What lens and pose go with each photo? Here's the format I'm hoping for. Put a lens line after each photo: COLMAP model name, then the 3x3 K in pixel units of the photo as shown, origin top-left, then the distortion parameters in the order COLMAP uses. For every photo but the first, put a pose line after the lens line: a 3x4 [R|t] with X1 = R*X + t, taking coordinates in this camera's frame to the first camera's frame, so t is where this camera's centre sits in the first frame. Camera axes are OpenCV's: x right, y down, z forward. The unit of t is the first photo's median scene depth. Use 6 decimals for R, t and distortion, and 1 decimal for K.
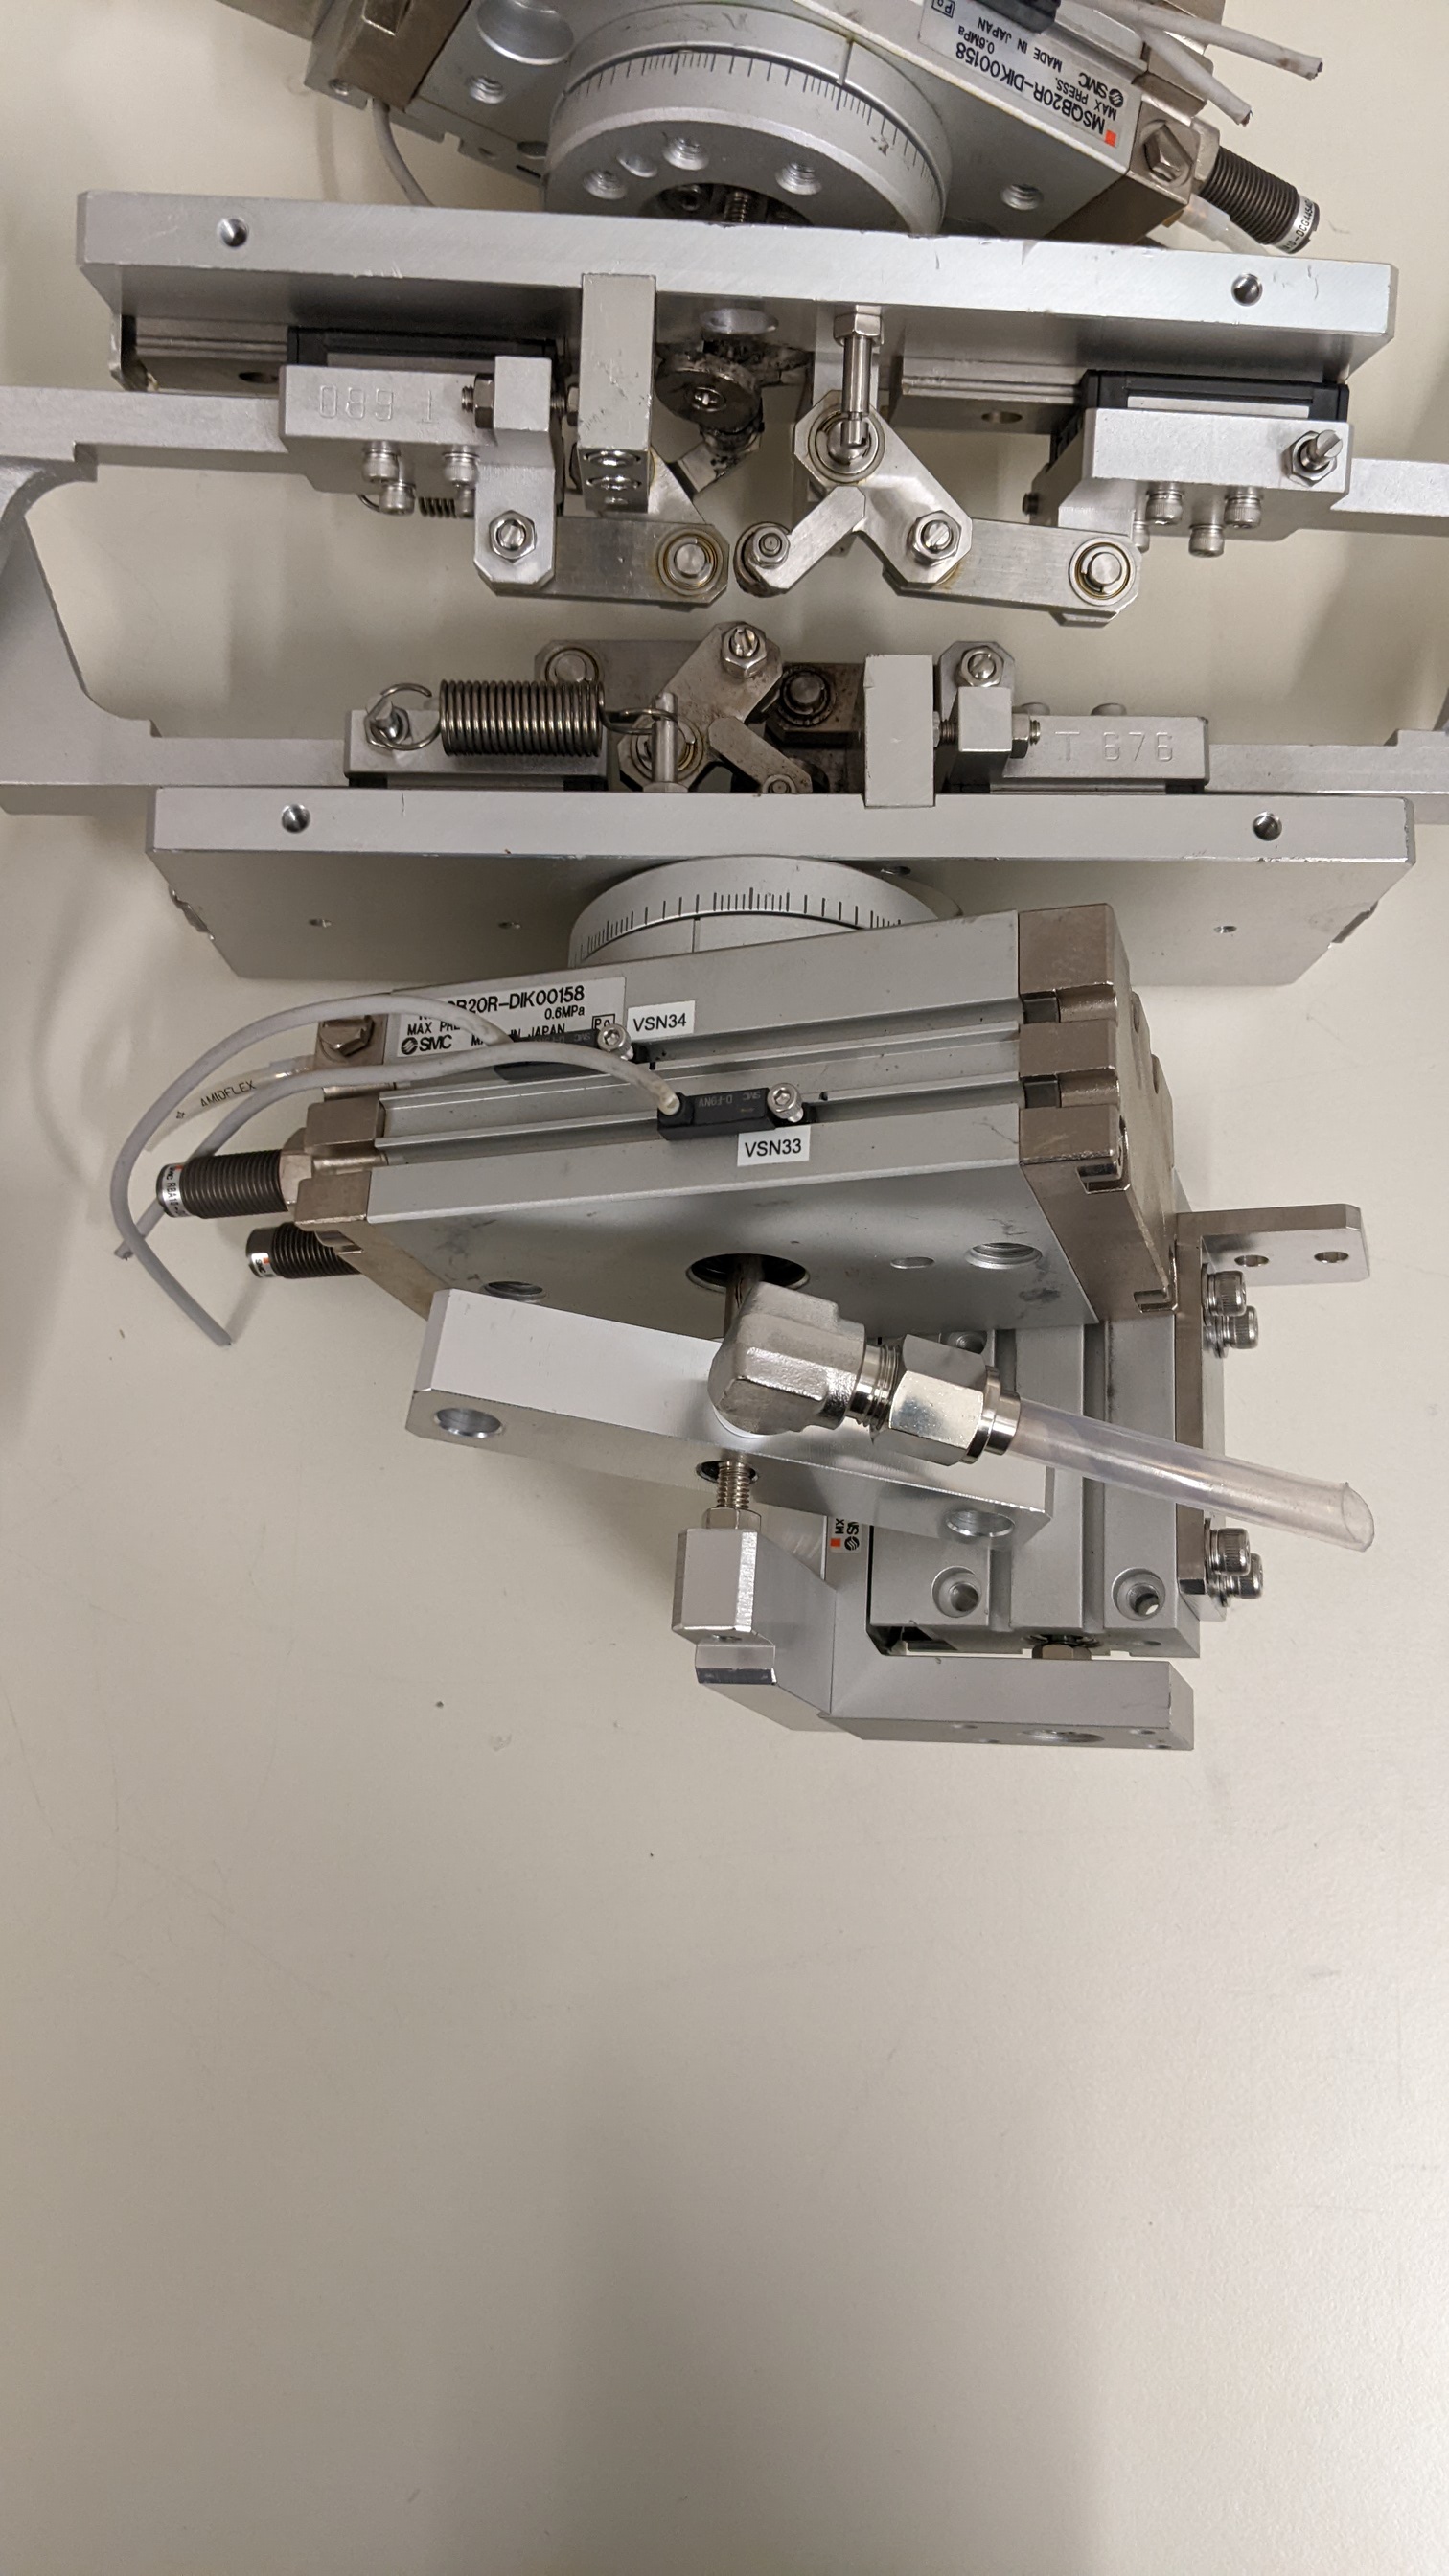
lens RADIAL K [[2236.8, 0, 702.9], [0, 2236.8, 1286.6], [0, 0, 1]] dist [0.070088, -0.182524]
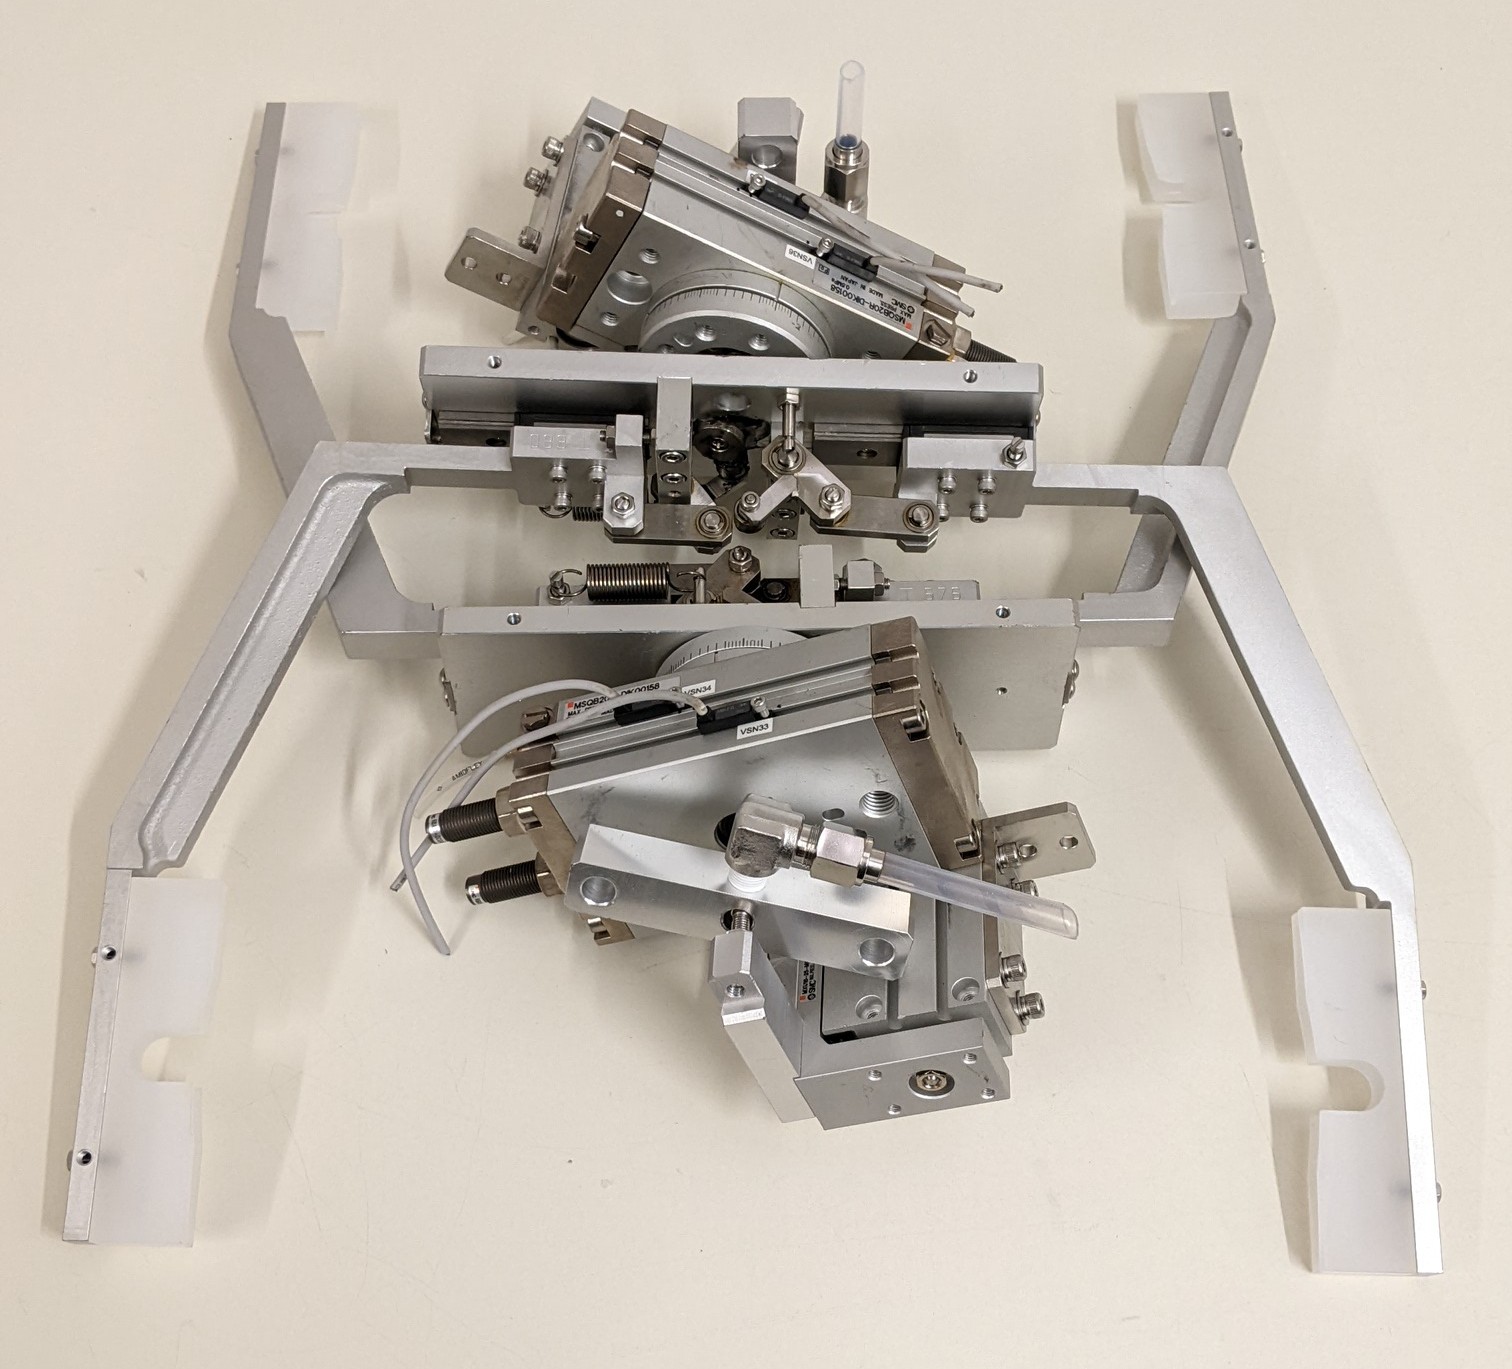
lens RADIAL K [[2361.4, 0, 756.0], [0, 2361.4, 684.5], [0, 0, 1]] dist [0.300994, -0.007764]
pose [[0.999700, -0.024478, 0.000661, 0.029558], [0.022212, 0.895141, -0.445229, 0.773176], [0.010307, 0.445110, 0.895417, -0.839779]]
